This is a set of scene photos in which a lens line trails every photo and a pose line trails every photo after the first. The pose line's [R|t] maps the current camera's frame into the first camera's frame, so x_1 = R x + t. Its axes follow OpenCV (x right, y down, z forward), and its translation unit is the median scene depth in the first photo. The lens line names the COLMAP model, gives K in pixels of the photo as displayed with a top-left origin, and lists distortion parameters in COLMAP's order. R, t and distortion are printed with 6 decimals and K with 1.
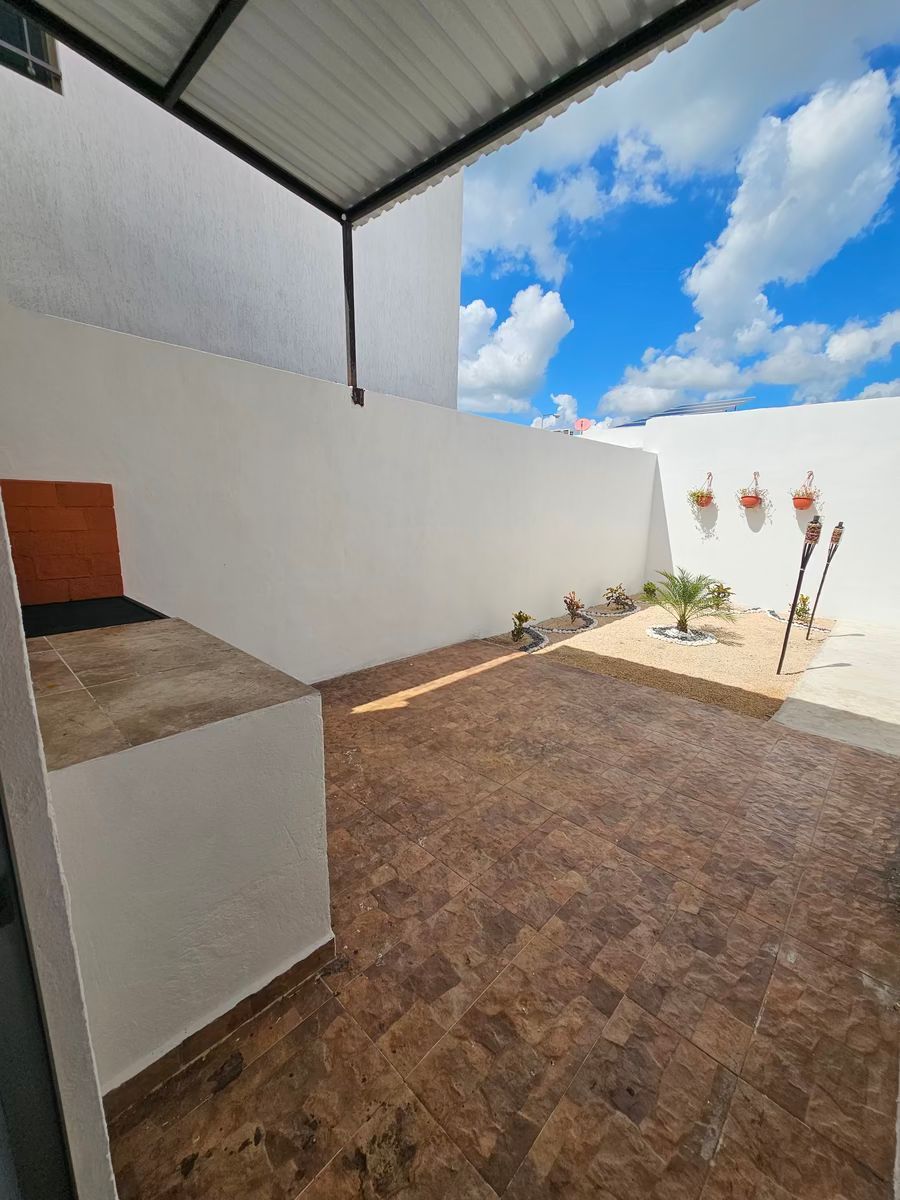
lens RADIAL K [[490.7, 0, 450.0], [0, 490.7, 600.0], [0, 0, 1]] dist [0.003348, 0.000153]
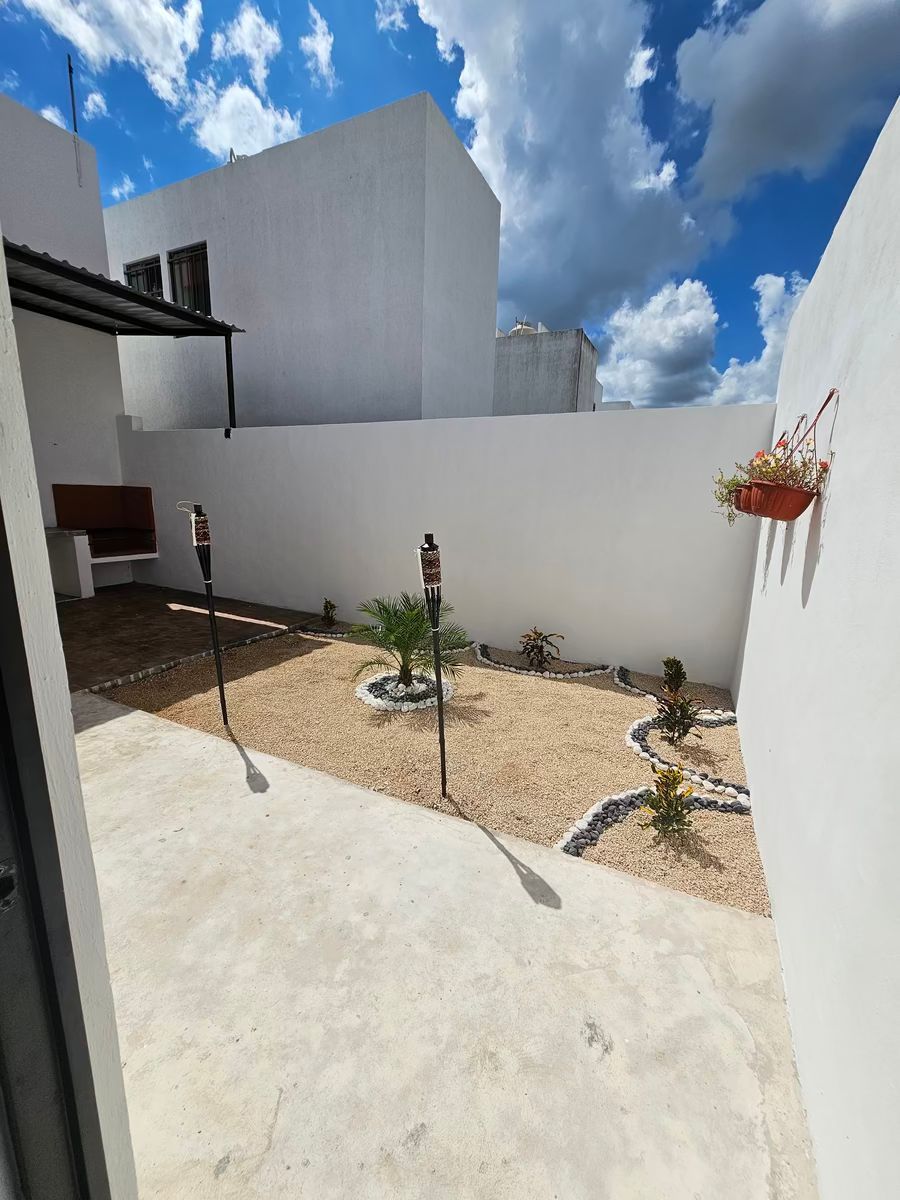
lens RADIAL K [[490.7, 0, 450.0], [0, 490.7, 600.0], [0, 0, 1]] dist [0.003348, 0.000153]
pose [[0.285798, 0.179468, -0.941335, 1.329462], [-0.221394, 0.968098, 0.117353, -0.173469], [0.932365, 0.174866, 0.316414, 0.989729]]
